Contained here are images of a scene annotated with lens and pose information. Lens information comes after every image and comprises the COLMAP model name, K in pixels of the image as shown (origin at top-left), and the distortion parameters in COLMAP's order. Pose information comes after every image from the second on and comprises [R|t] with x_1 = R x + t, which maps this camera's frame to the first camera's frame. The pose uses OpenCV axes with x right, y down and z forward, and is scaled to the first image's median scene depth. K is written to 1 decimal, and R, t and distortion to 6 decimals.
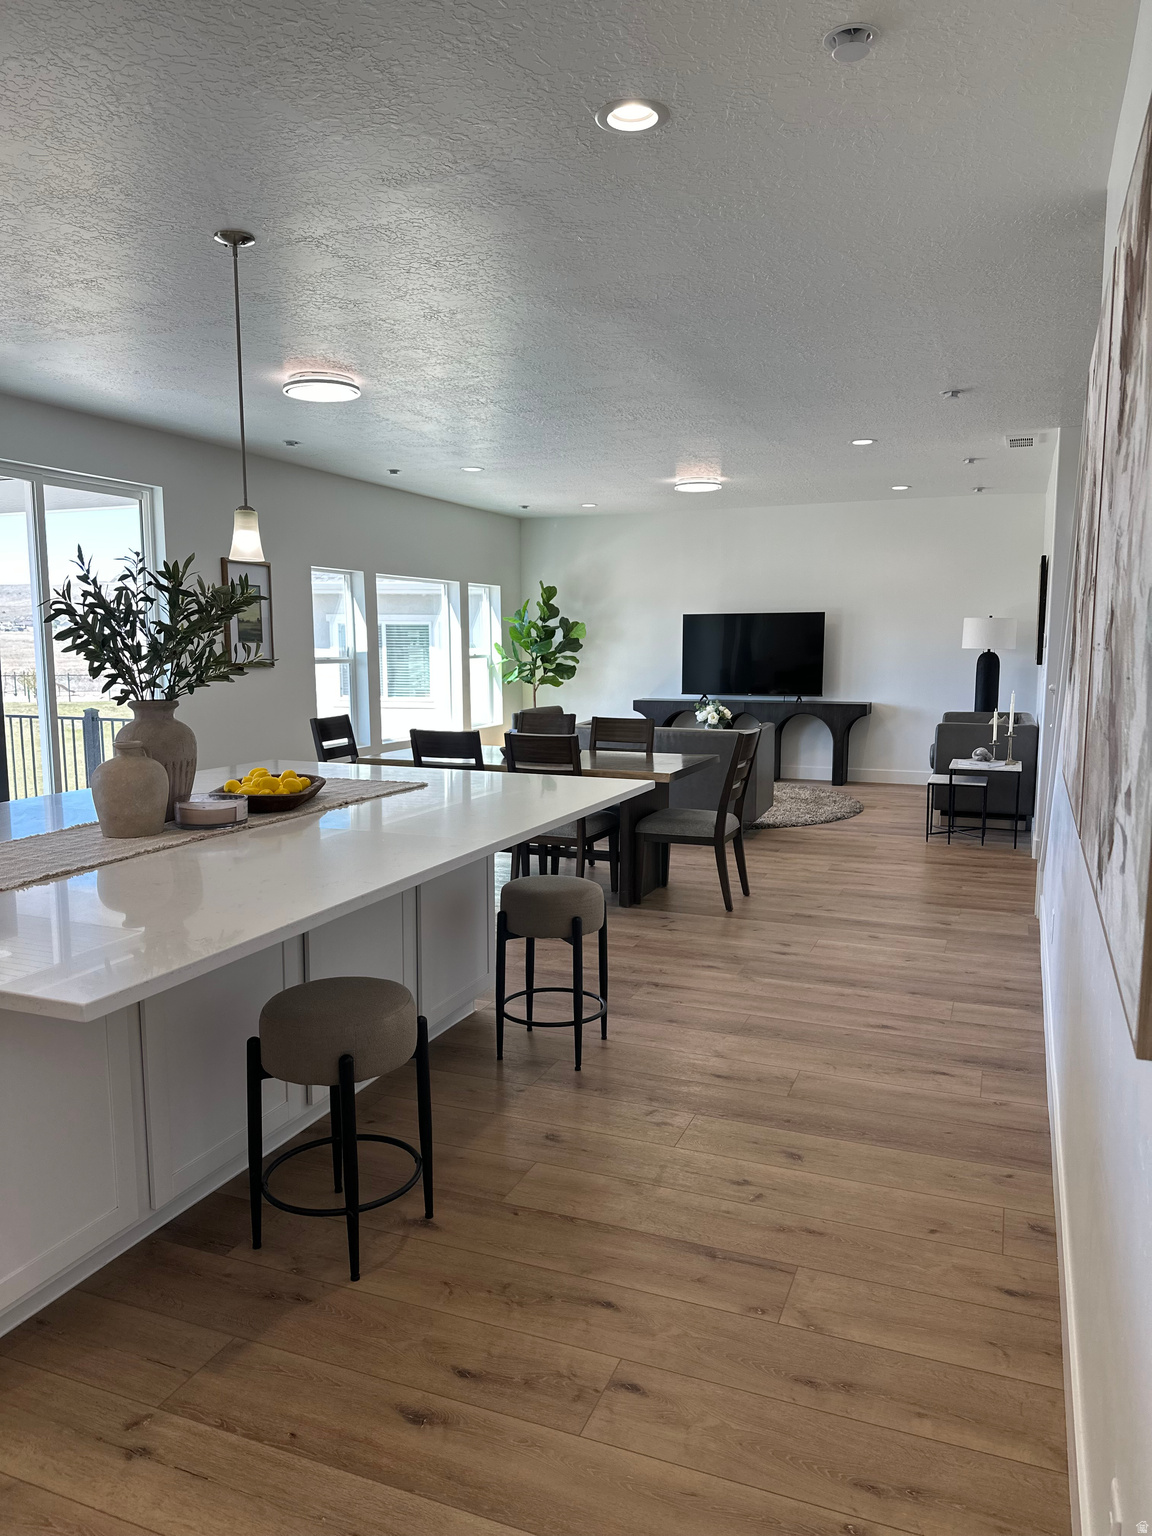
lens RADIAL K [[1083.6, 0, 576.0], [0, 1083.6, 768.0], [0, 0, 1]] dist [0.164287, -0.282882]
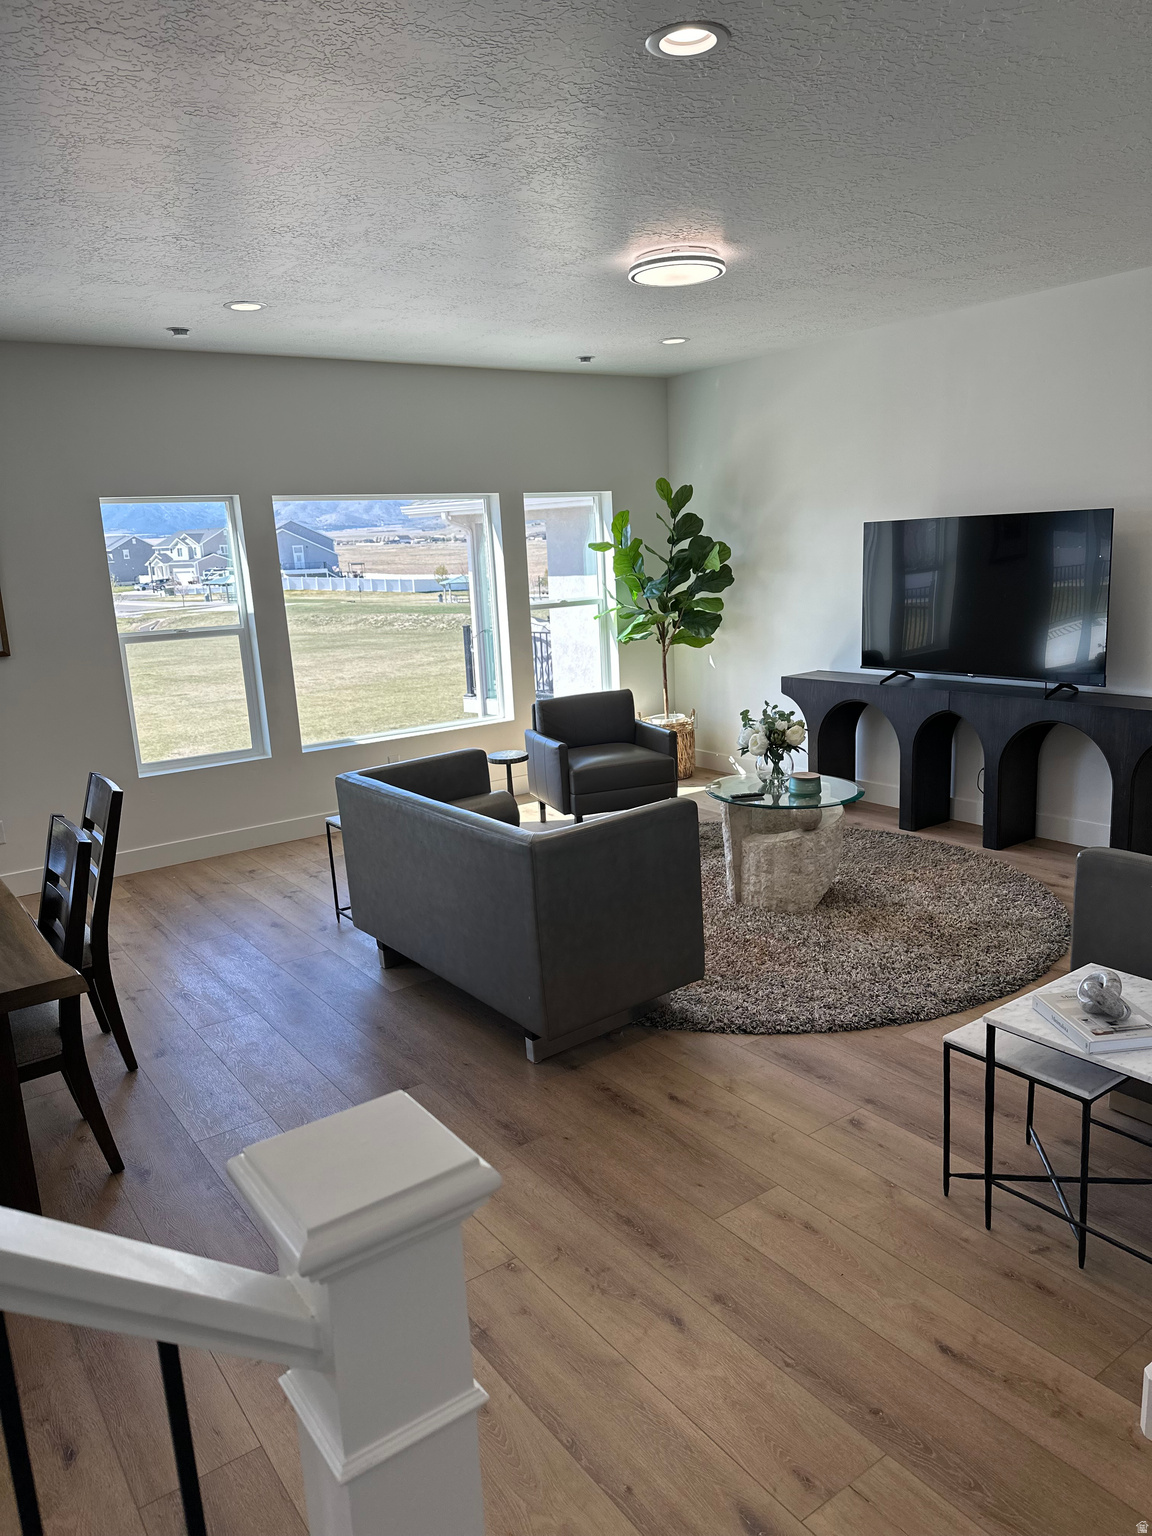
lens RADIAL K [[1079.2, 0, 578.2], [0, 1079.2, 796.5], [0, 0, 1]] dist [-0.096277, -0.000358]
pose [[0.843009, 0.066717, -0.533746, 0.260373], [-0.009980, 0.994047, 0.108490, -0.057860], [0.537807, -0.086131, 0.838657, 0.452760]]
